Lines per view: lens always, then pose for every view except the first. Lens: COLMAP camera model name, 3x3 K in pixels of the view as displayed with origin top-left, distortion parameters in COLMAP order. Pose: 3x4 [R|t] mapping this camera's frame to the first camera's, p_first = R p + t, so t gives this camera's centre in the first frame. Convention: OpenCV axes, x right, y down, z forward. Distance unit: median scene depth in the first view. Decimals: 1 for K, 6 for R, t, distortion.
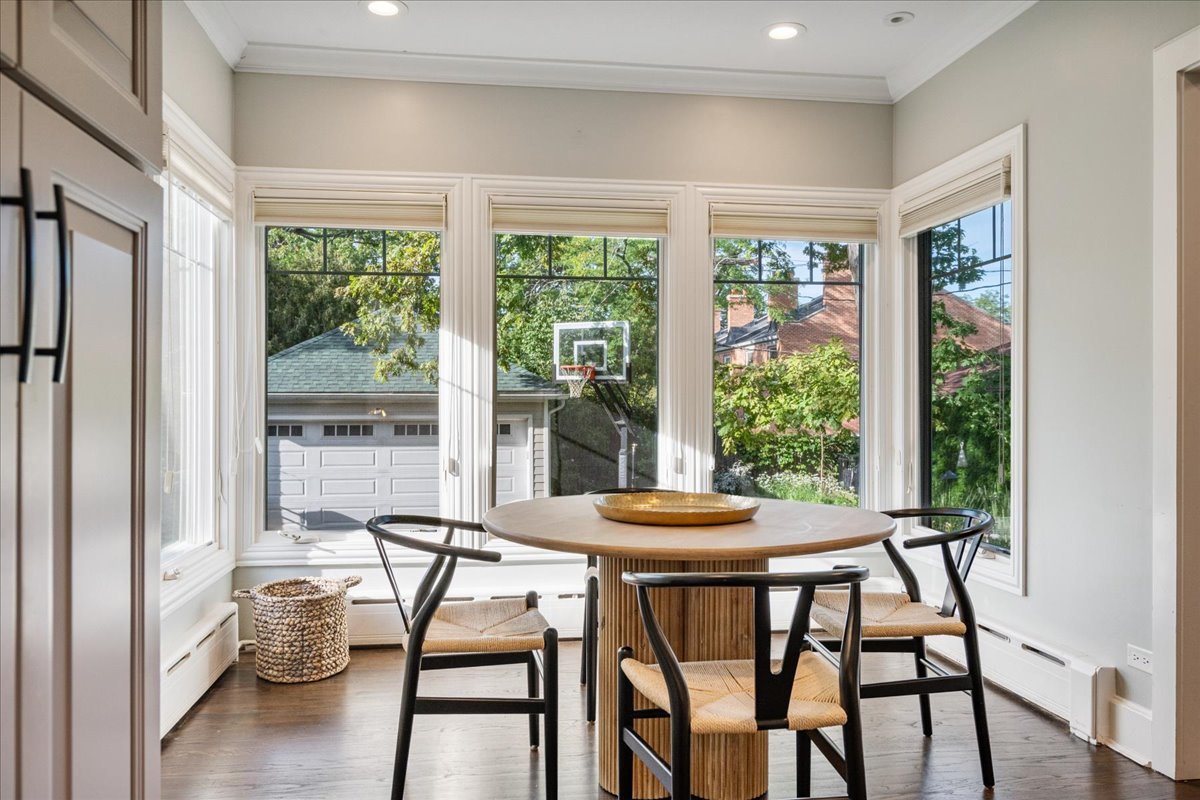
lens RADIAL K [[901.3, 0, 601.3], [0, 901.3, 406.6], [0, 0, 1]] dist [0.000438, -0.008266]
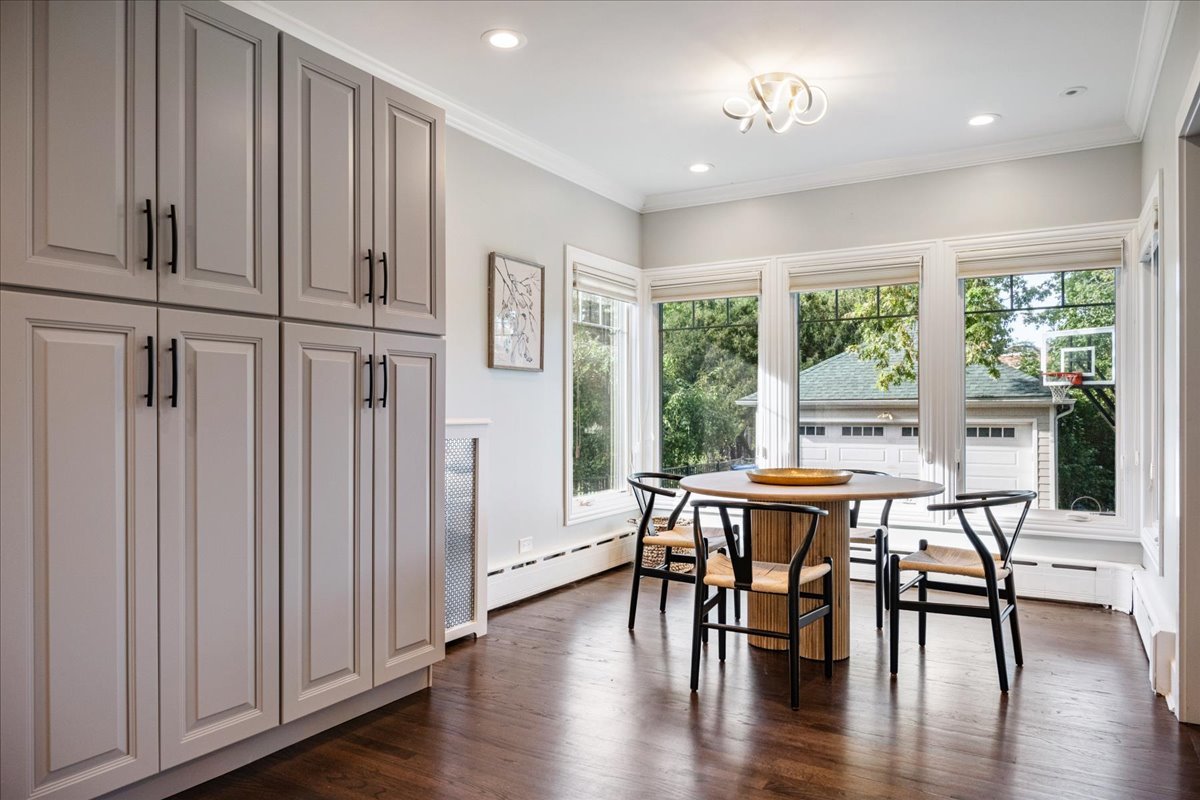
lens RADIAL K [[798.4, 0, 596.0], [0, 798.4, 407.7], [0, 0, 1]] dist [-0.015136, 0.009286]
pose [[0.782129, -0.003540, -0.623106, 0.163695], [0.001079, 0.999990, -0.004327, -0.000692], [0.623116, 0.002712, 0.782125, -0.079863]]
